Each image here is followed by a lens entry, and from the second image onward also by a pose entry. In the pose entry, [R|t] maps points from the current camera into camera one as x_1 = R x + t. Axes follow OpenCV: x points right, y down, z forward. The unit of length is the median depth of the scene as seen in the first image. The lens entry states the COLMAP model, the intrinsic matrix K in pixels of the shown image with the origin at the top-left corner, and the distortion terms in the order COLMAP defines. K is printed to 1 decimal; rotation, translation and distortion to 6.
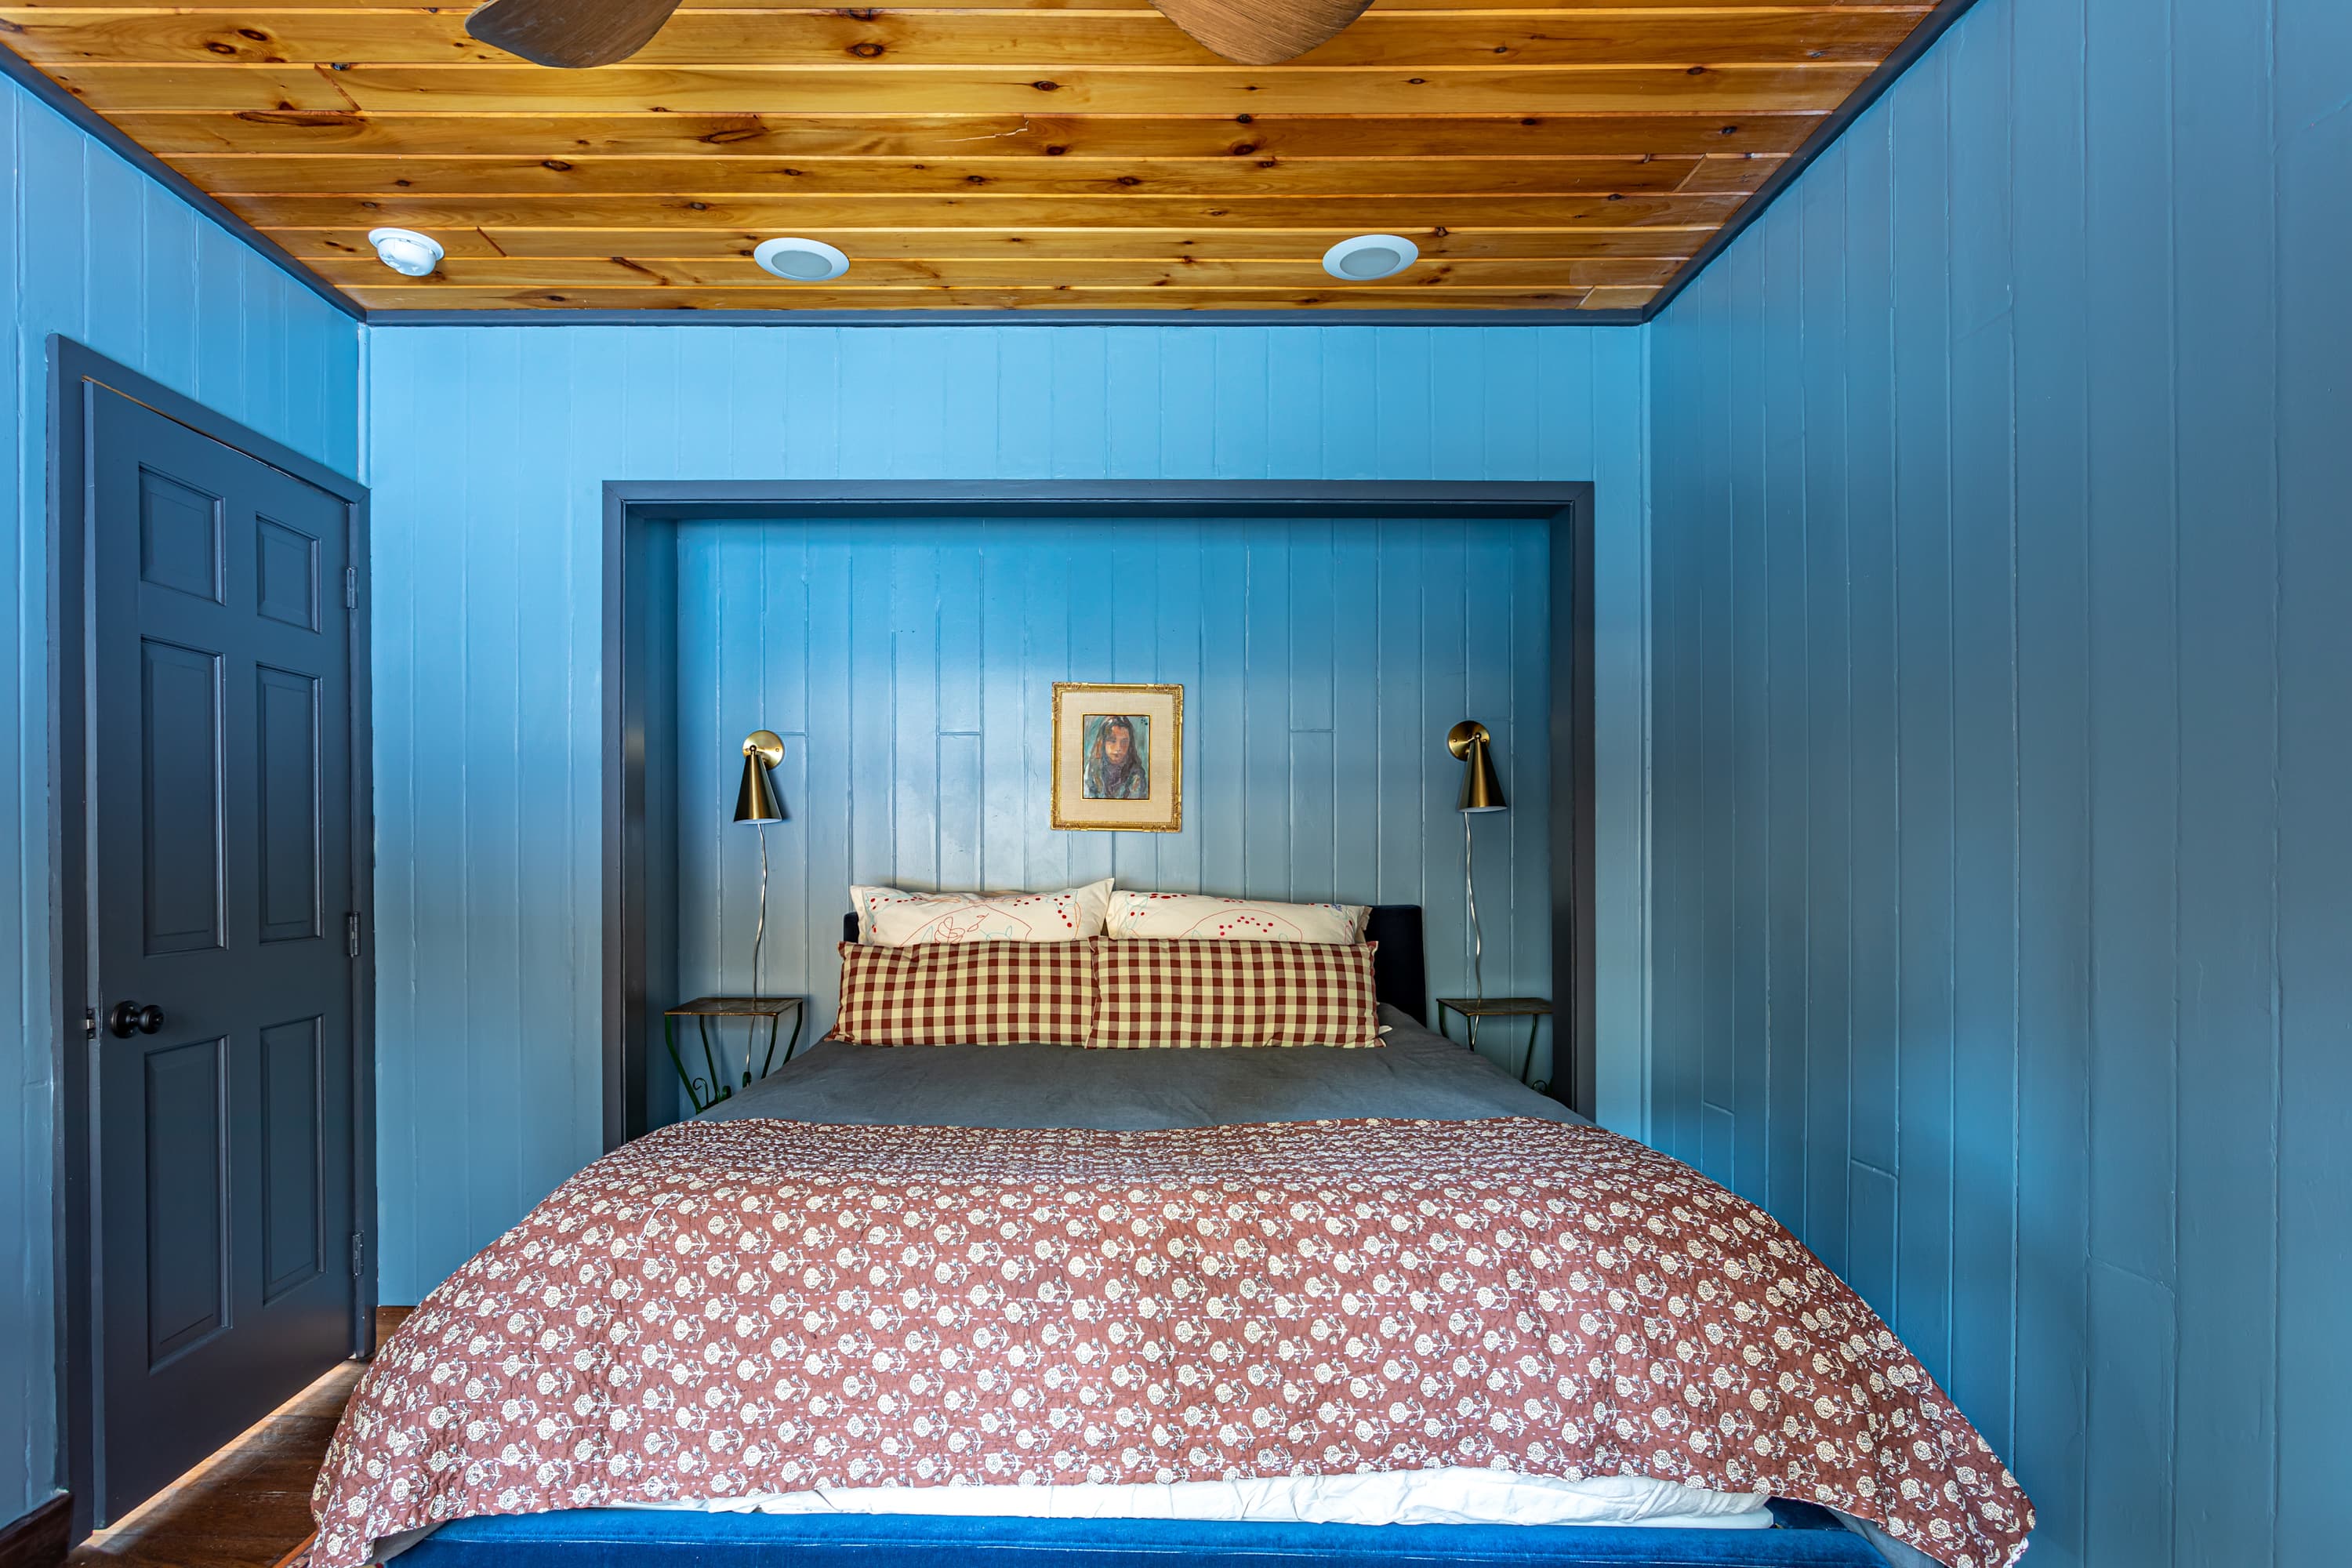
lens RADIAL K [[1249.4, 0, 1127.8], [0, 1249.4, 864.4], [0, 0, 1]] dist [-0.003987, 0.005561]
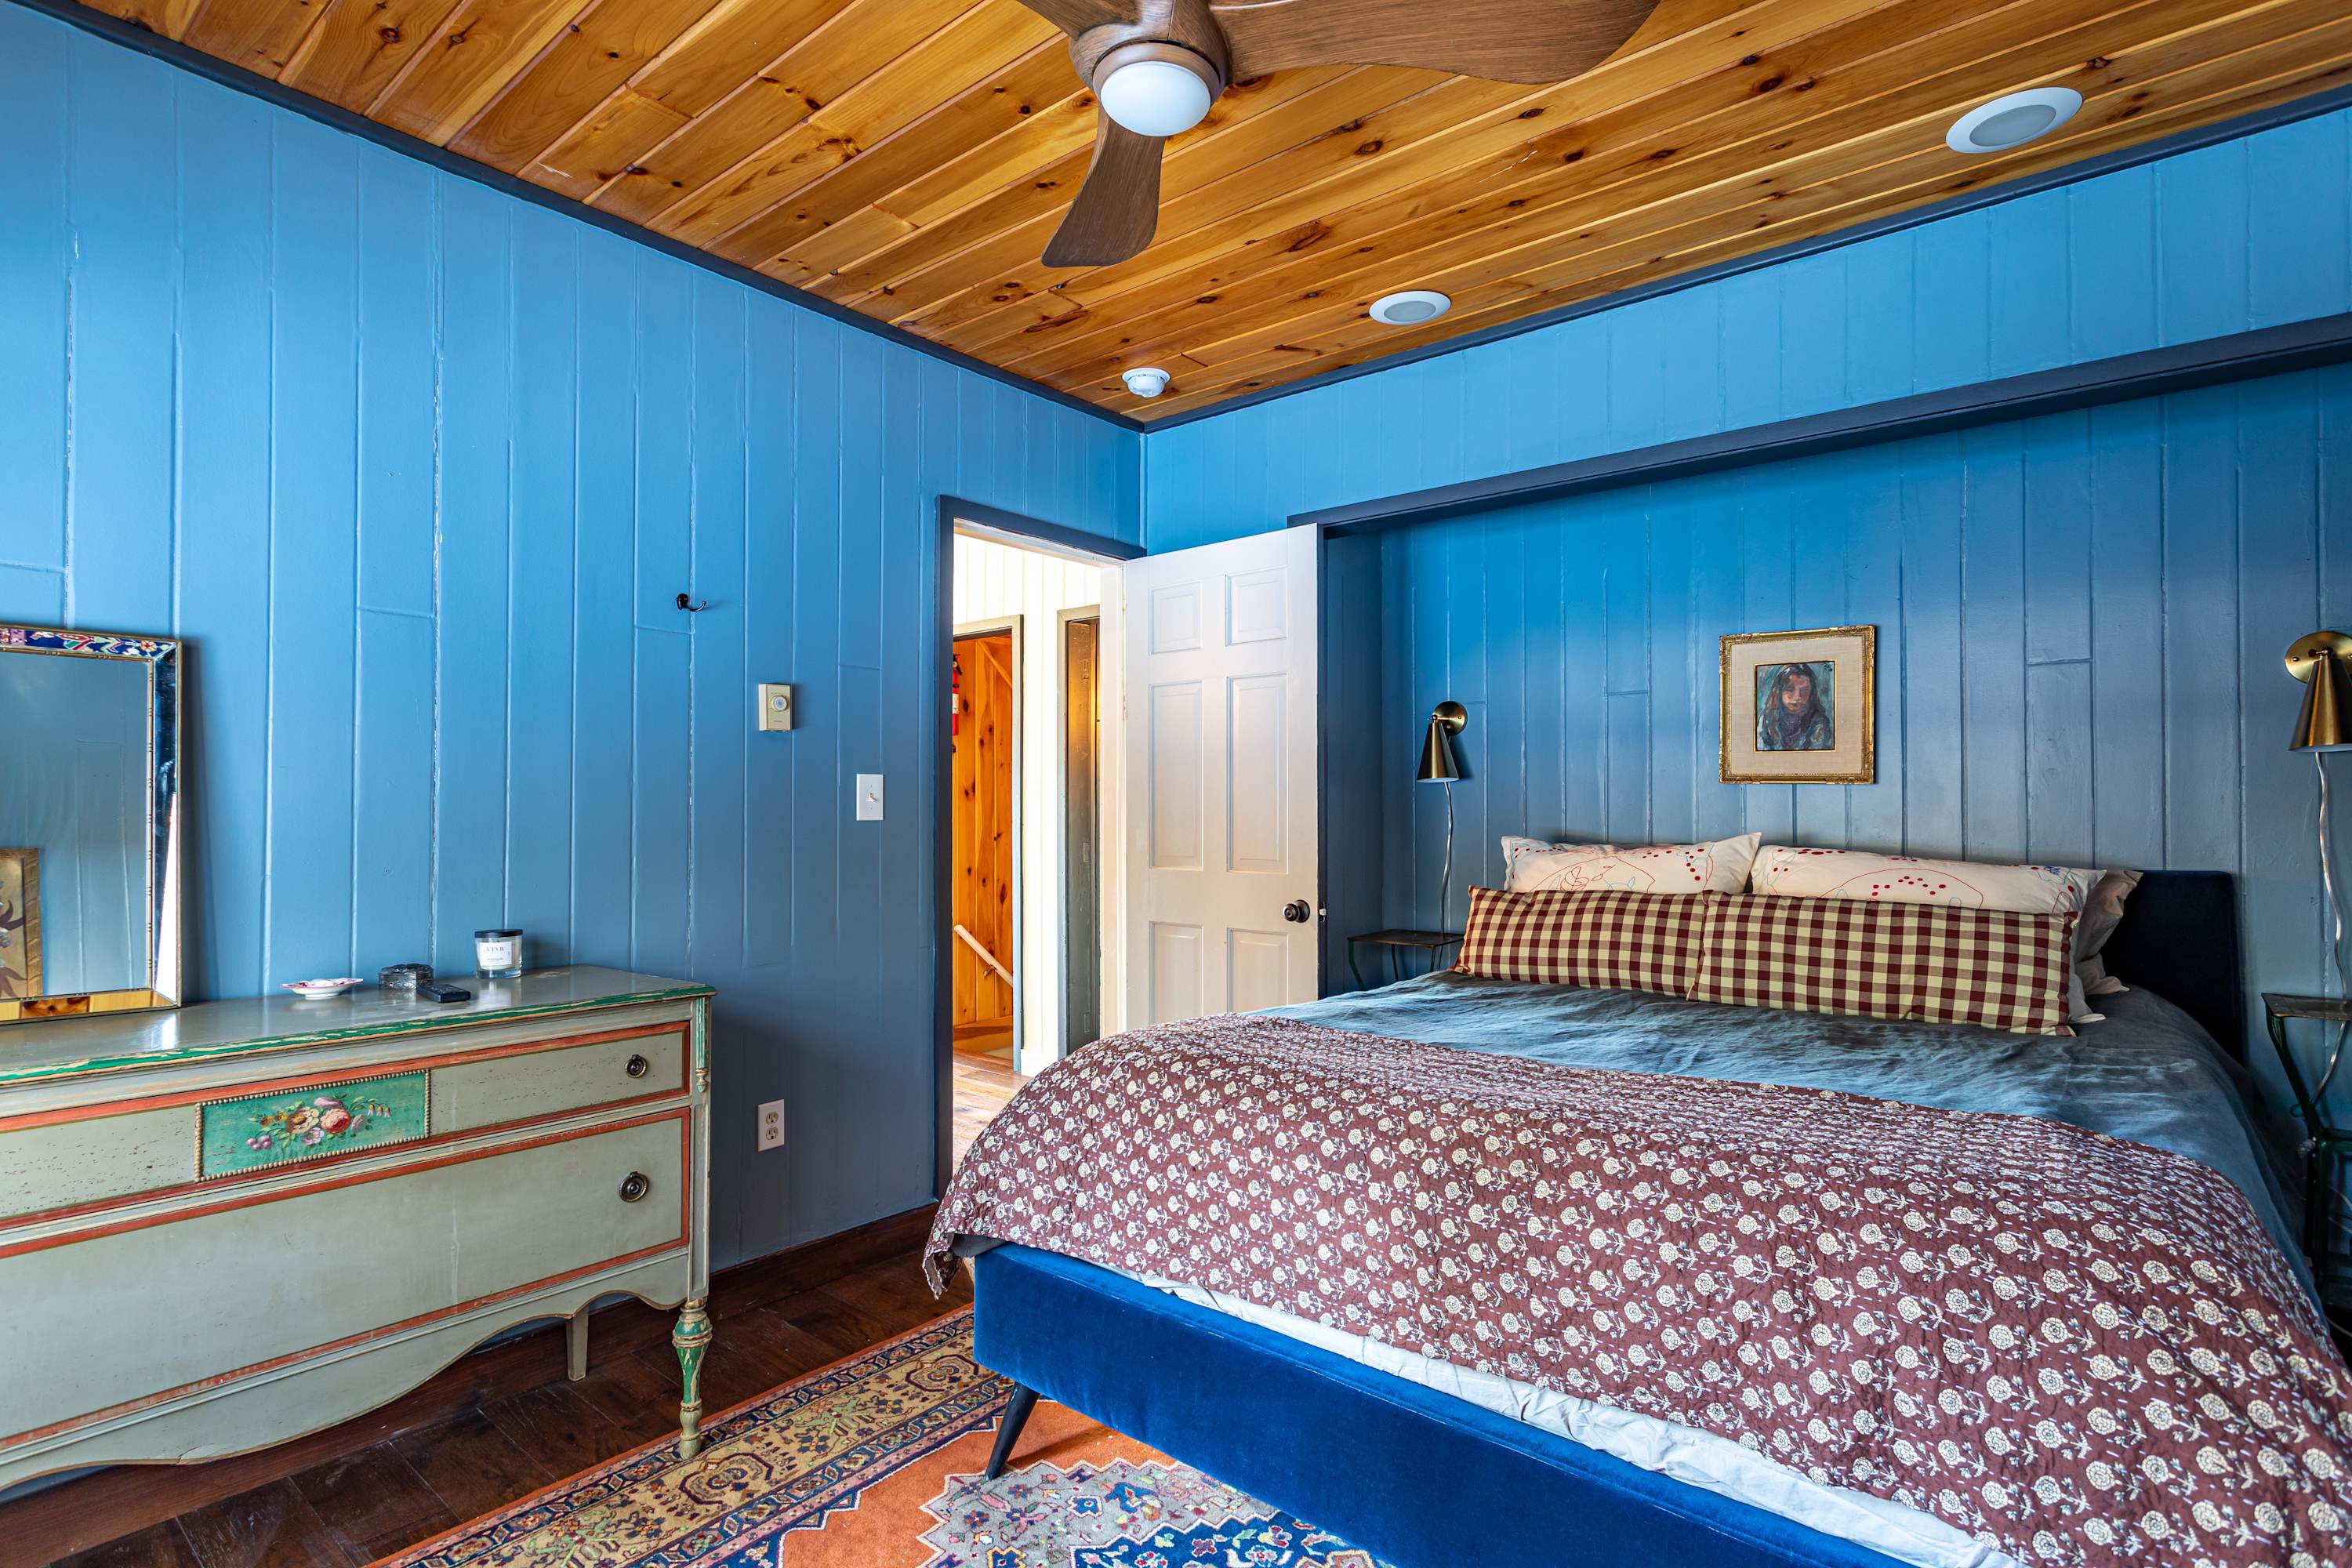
lens RADIAL K [[1177.4, 0, 1191.9], [0, 1177.4, 795.9], [0, 0, 1]] dist [0.007640, 0.003880]
pose [[0.774846, -0.007421, -0.632106, 0.525045], [-0.003961, 0.999854, -0.016594, -0.001143], [0.632137, 0.015361, 0.774704, 0.013210]]
